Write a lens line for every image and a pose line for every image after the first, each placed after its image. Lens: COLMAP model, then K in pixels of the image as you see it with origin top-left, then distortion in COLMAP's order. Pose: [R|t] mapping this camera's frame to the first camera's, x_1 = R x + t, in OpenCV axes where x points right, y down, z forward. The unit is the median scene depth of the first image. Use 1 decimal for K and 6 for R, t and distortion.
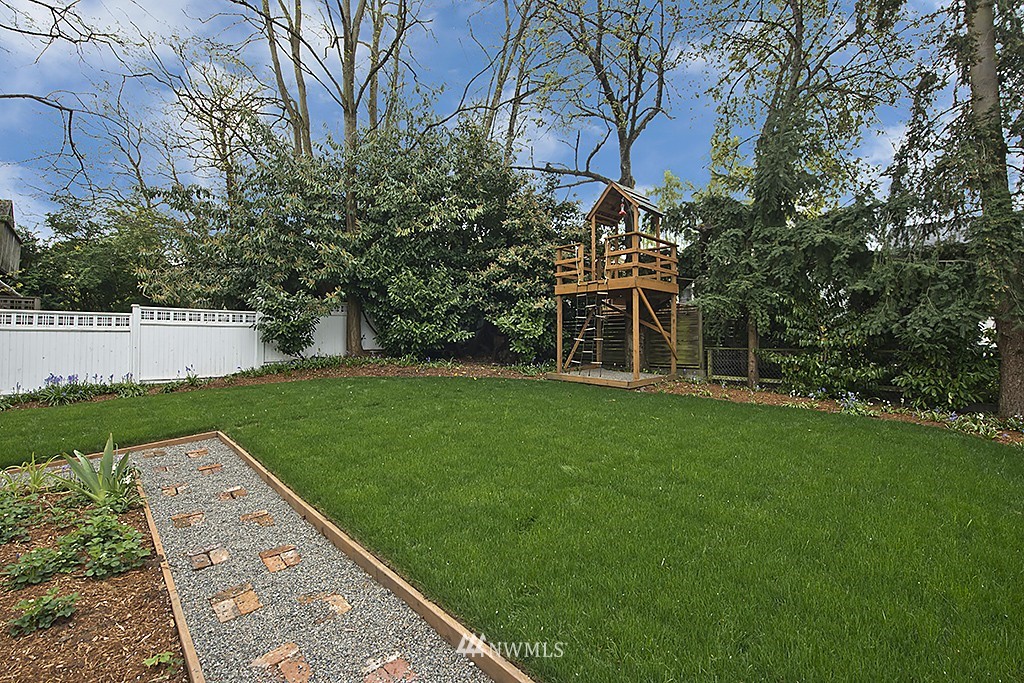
lens RADIAL K [[461.6, 0, 509.3], [0, 461.6, 326.8], [0, 0, 1]] dist [0.010496, -0.000521]
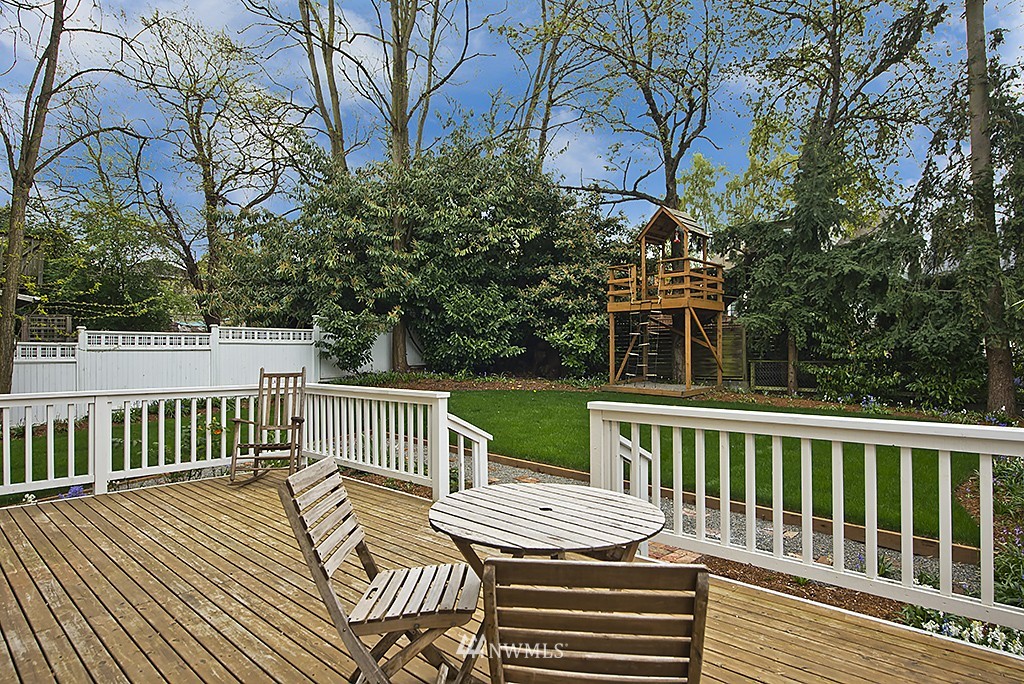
lens RADIAL K [[571.2, 0, 509.3], [0, 571.2, 347.9], [0, 0, 1]] dist [0.024185, 0.001273]
pose [[0.999694, -0.008222, 0.023349, -0.158242], [0.007752, 0.999767, 0.020147, -0.015003], [-0.023510, -0.019959, 0.999524, -0.310174]]
